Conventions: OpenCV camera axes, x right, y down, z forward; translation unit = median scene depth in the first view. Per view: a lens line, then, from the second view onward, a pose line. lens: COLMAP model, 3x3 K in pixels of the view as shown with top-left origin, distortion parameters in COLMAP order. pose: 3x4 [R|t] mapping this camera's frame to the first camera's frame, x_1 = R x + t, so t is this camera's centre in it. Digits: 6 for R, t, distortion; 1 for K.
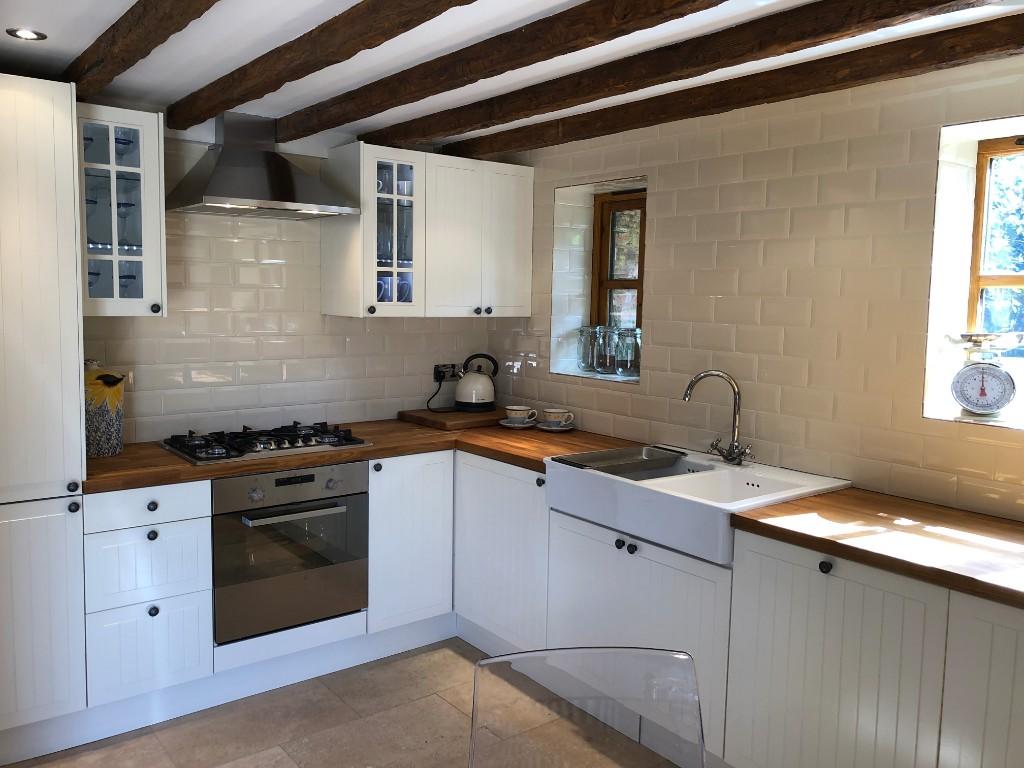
lens RADIAL K [[852.3, 0, 504.8], [0, 852.3, 376.2], [0, 0, 1]] dist [0.020488, -0.029559]
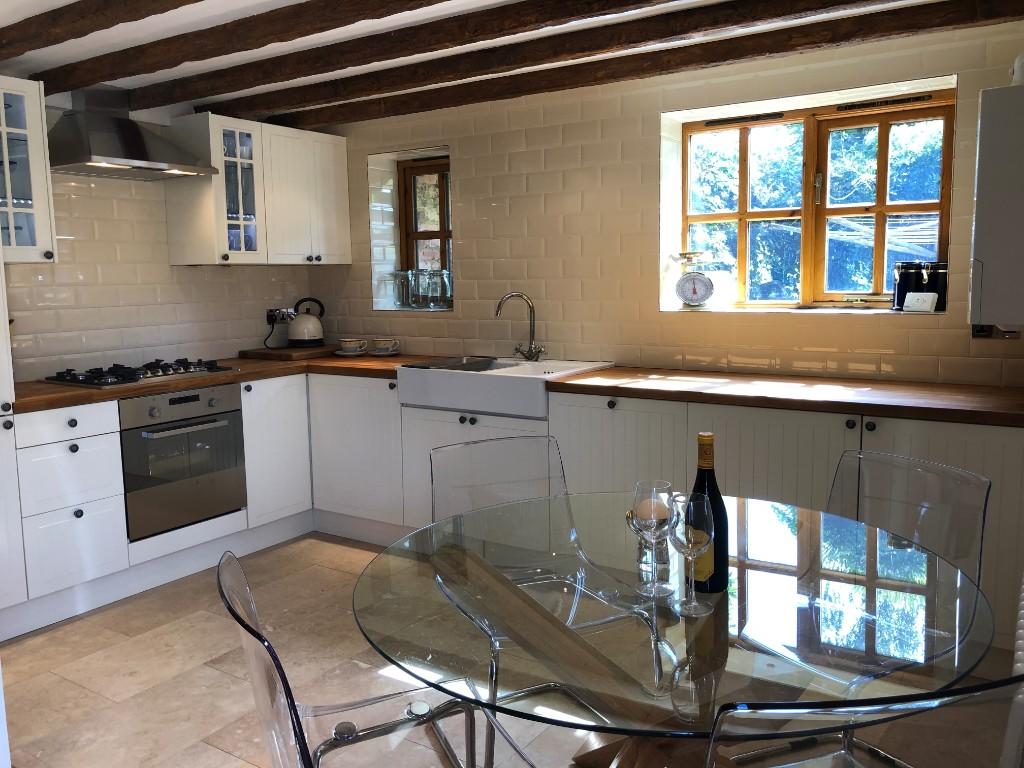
lens RADIAL K [[852.3, 0, 513.3], [0, 852.3, 387.3], [0, 0, 1]] dist [0.020488, -0.029559]
pose [[0.945996, -0.074185, 0.315576, -0.187078], [0.062713, 0.996954, 0.046369, 0.078492], [-0.318055, -0.024074, 0.947767, -0.267078]]
